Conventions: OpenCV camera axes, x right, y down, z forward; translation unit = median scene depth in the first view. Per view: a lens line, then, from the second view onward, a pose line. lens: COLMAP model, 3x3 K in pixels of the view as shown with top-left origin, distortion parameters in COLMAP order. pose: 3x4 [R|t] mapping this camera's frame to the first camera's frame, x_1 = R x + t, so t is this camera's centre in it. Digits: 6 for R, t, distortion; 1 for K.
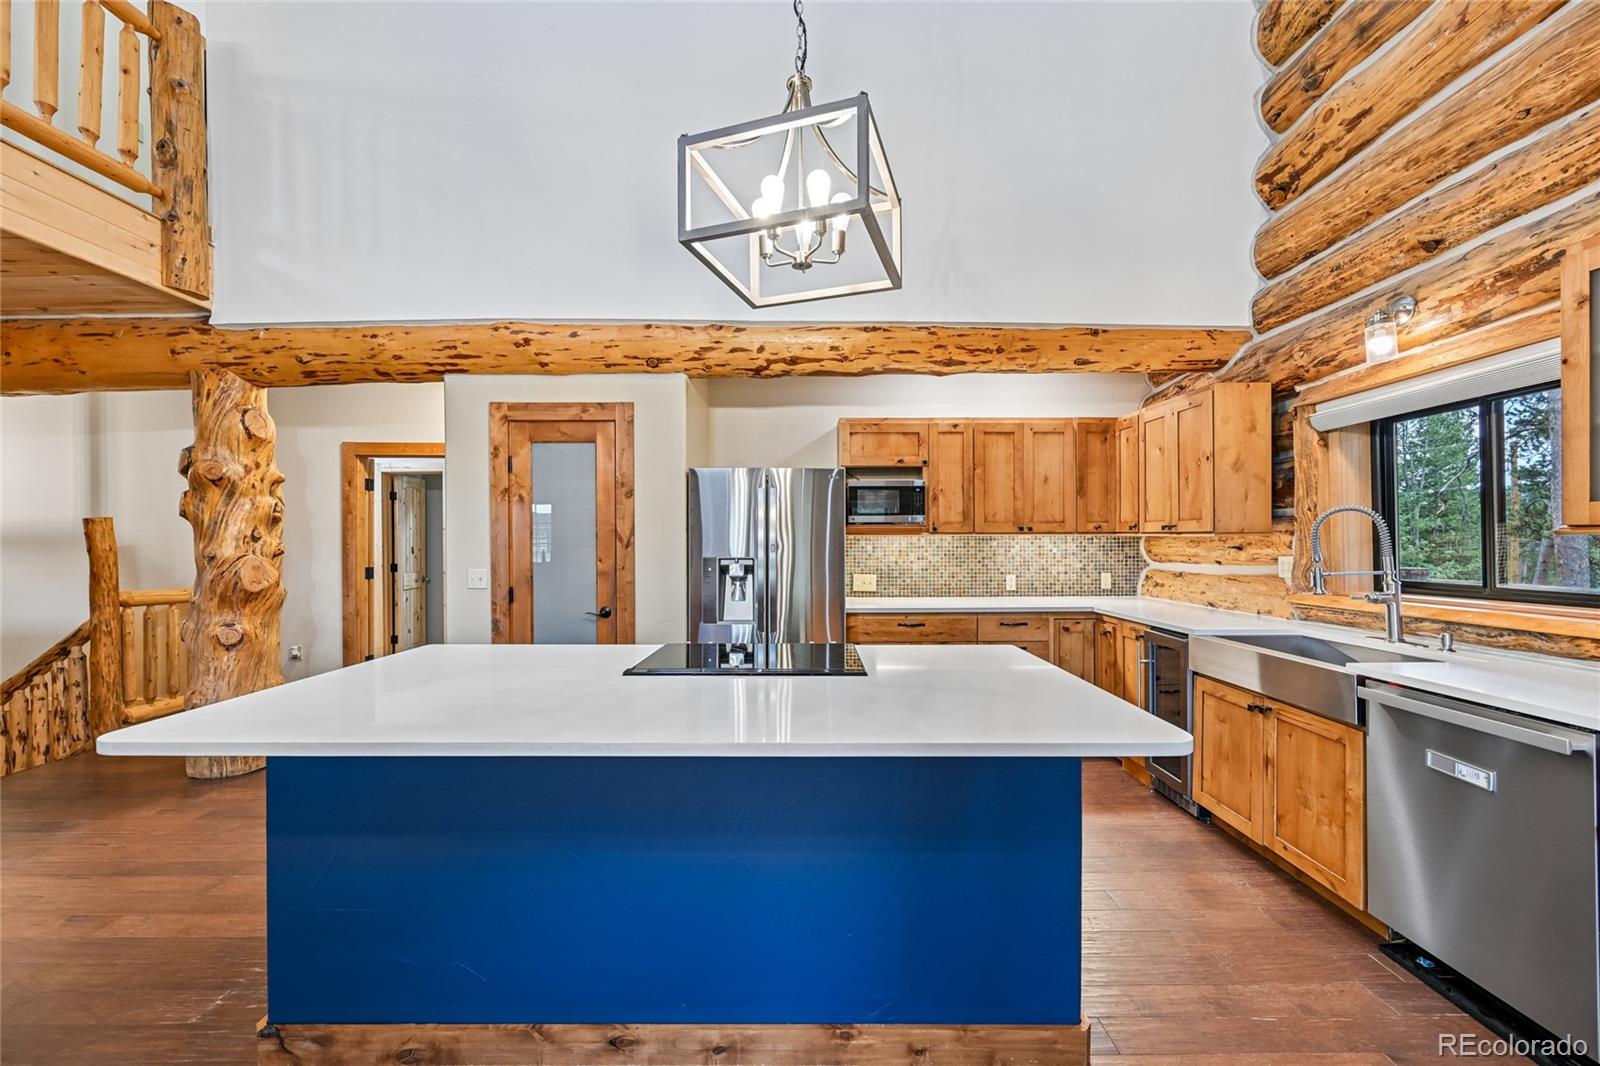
lens RADIAL K [[623.9, 0, 803.5], [0, 623.9, 539.8], [0, 0, 1]] dist [-0.001881, 0.000626]
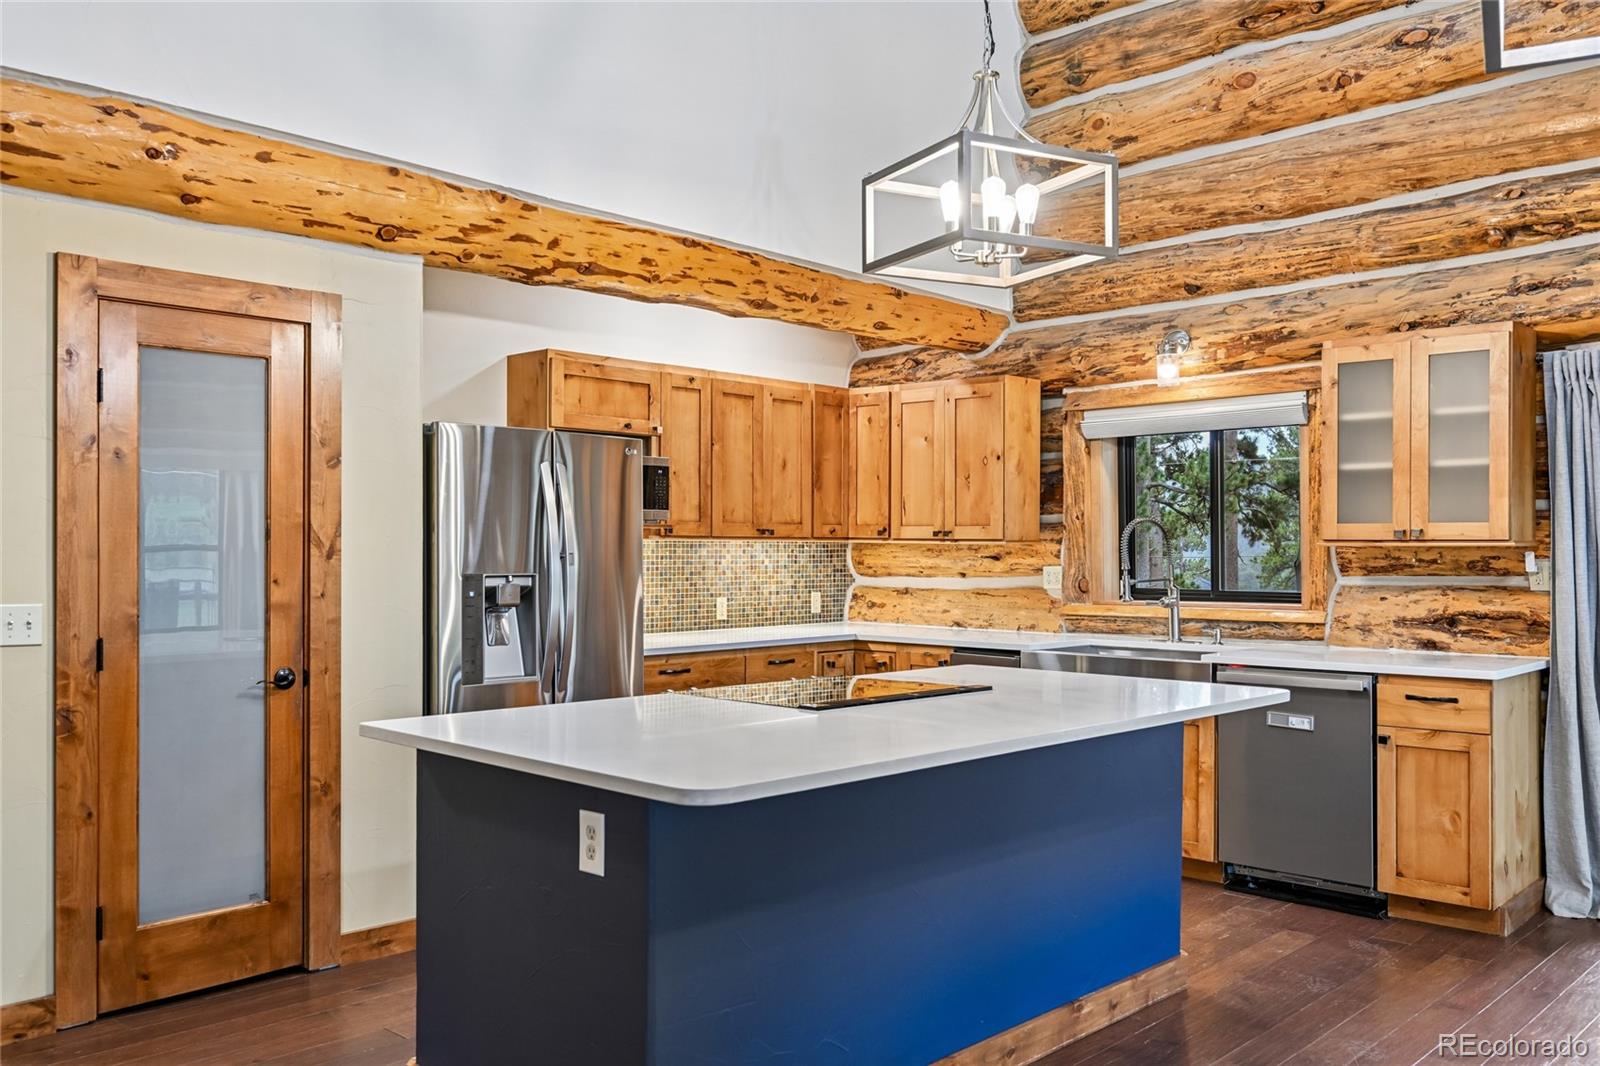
lens RADIAL K [[1324.0, 0, 800.0], [0, 1324.0, 533.0], [0, 0, 1]] dist [0.002288, -0.003558]
pose [[0.695431, 0.012650, 0.718481, -0.866630], [-0.005915, 0.999912, -0.011881, 0.002021], [-0.718568, 0.004013, 0.695445, -0.112506]]
